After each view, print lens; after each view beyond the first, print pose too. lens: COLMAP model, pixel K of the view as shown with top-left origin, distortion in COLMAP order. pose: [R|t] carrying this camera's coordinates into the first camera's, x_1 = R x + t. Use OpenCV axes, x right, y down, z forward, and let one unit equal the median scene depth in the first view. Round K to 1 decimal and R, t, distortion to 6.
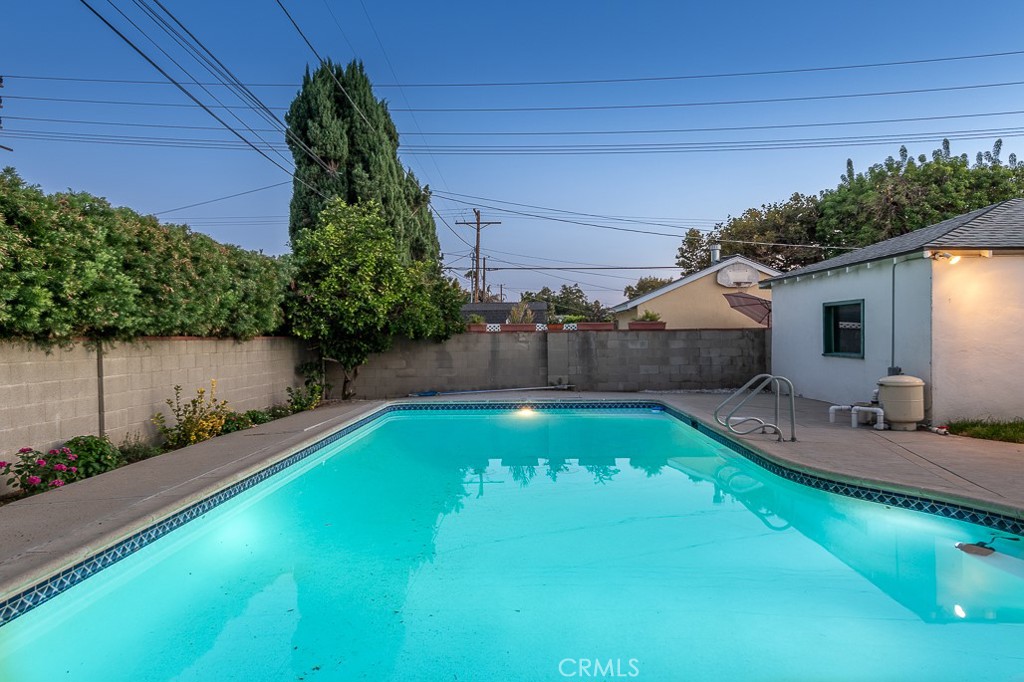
lens RADIAL K [[722.6, 0, 516.1], [0, 722.6, 339.4], [0, 0, 1]] dist [0.005440, 0.004617]
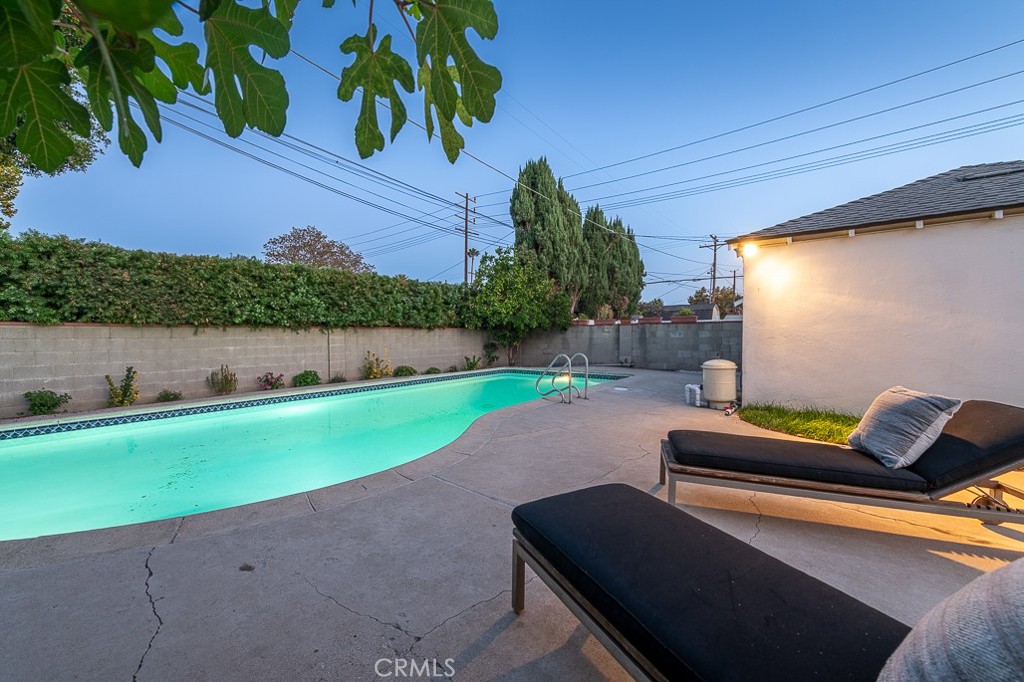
lens RADIAL K [[463.7, 0, 461.0], [0, 463.7, 343.4], [0, 0, 1]] dist [0.018629, -0.000300]
pose [[0.764493, 0.021175, -0.644284, 0.412498], [-0.007796, 0.999691, 0.023605, 0.006860], [0.644584, -0.013023, 0.764422, 0.120161]]
